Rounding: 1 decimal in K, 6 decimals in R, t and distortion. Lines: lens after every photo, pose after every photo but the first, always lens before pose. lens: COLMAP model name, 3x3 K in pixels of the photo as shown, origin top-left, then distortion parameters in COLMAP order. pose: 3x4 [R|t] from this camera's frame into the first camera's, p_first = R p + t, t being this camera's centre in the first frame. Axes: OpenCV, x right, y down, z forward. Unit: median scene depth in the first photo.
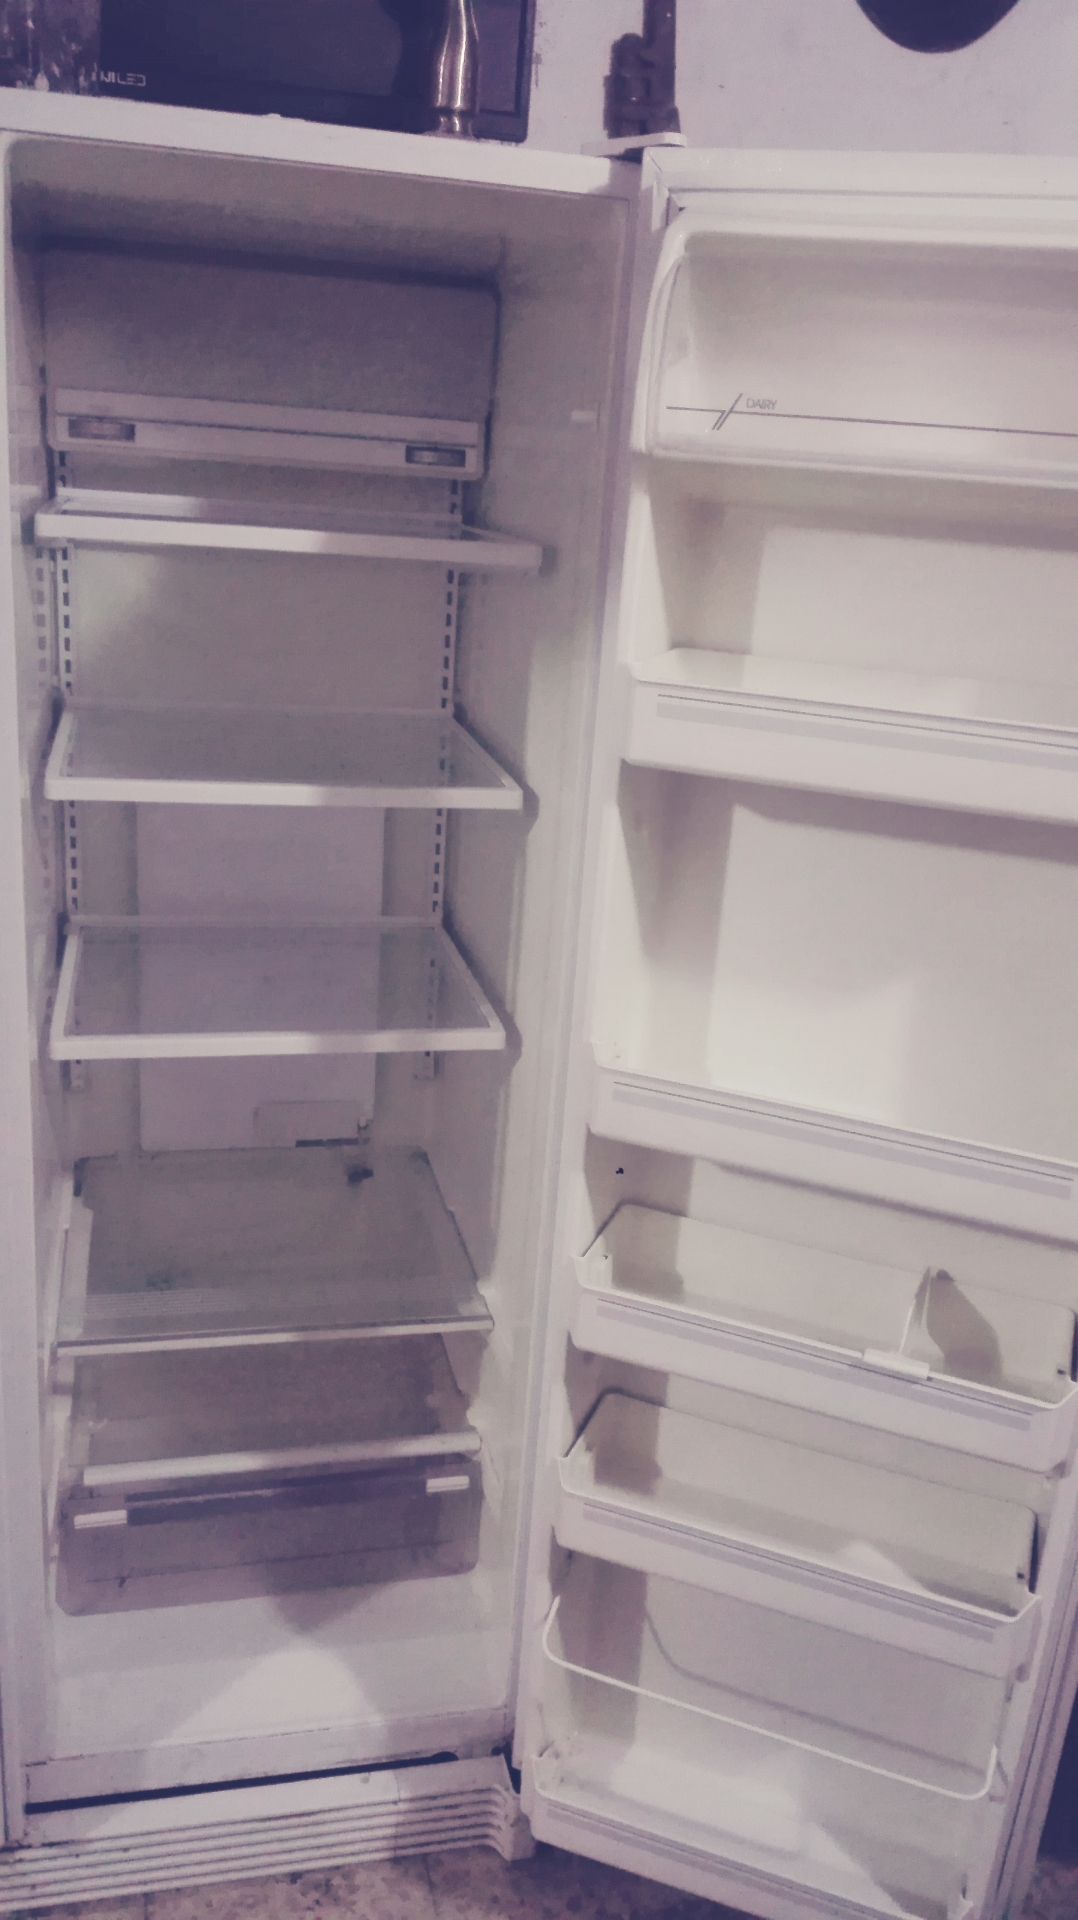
lens RADIAL K [[1568.1, 0, 539.0], [0, 1568.1, 960.0], [0, 0, 1]] dist [0.075694, -0.179089]
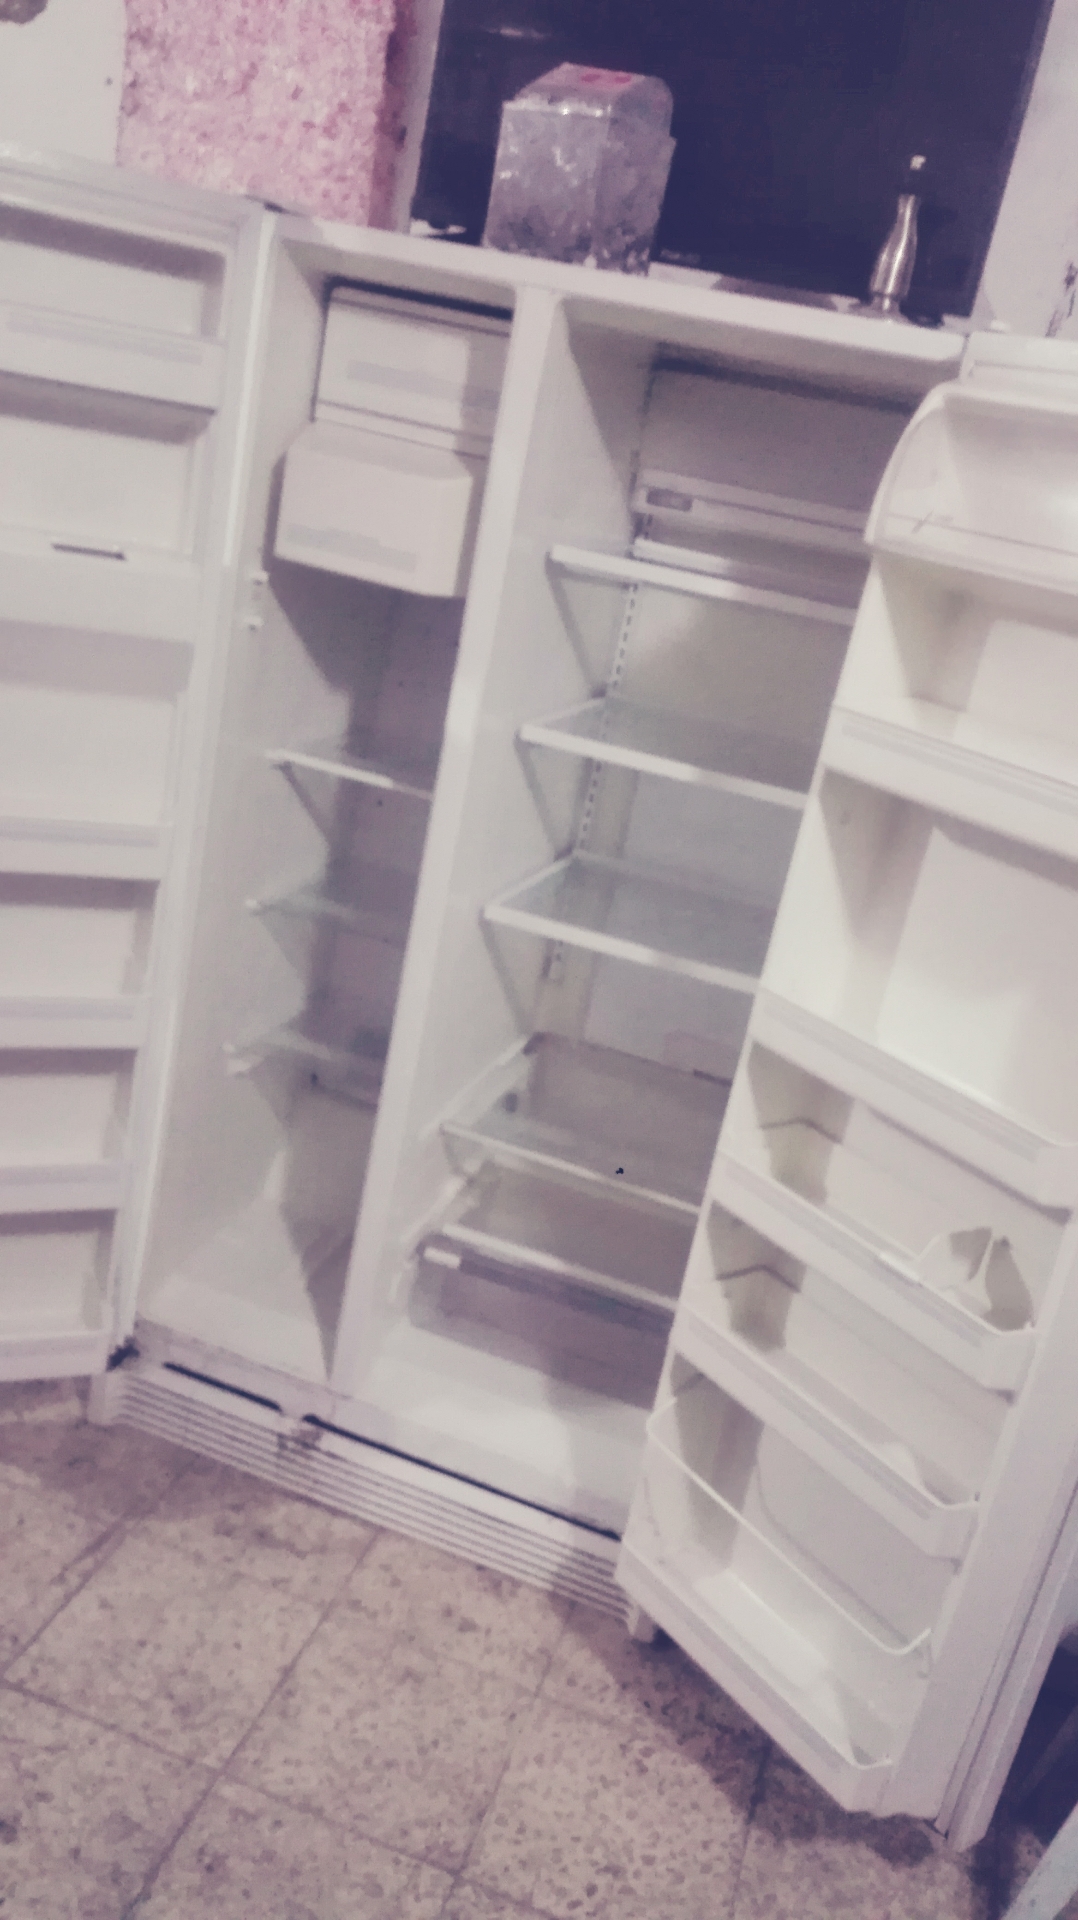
lens RADIAL K [[1568.1, 0, 539.0], [0, 1568.1, 960.0], [0, 0, 1]] dist [0.075694, -0.179089]
pose [[0.843132, 0.253000, -0.474467, 0.420475], [-0.282478, 0.959227, 0.009522, 0.072431], [0.457530, 0.125998, 0.880222, -0.227692]]
